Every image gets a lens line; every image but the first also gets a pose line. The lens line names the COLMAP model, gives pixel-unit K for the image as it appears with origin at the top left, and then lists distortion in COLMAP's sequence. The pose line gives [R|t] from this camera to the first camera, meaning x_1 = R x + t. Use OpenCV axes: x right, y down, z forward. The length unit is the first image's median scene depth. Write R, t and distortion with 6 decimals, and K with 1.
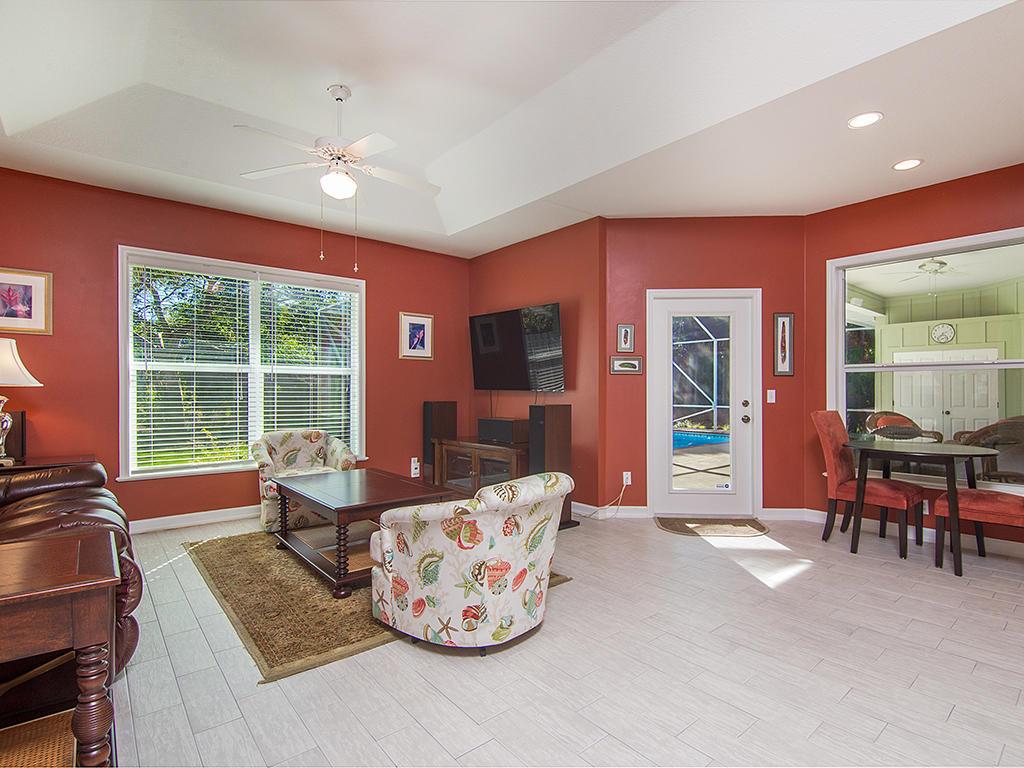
lens RADIAL K [[526.4, 0, 531.0], [0, 526.4, 388.3], [0, 0, 1]] dist [-0.014698, -0.000333]
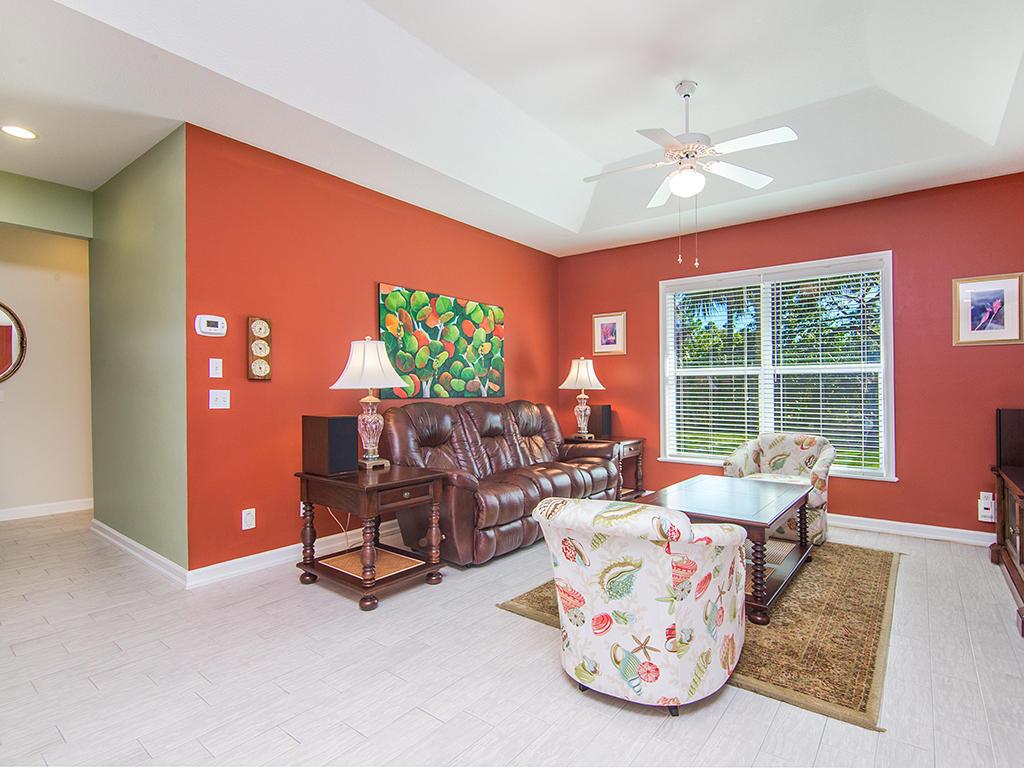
lens RADIAL K [[508.5, 0, 514.0], [0, 508.5, 393.5], [0, 0, 1]] dist [-0.006124, -0.000965]
pose [[0.188678, 0.003656, -0.982032, 0.351229], [0.005650, 0.999972, 0.004808, 0.000036], [0.982023, -0.006456, 0.188652, 0.347723]]
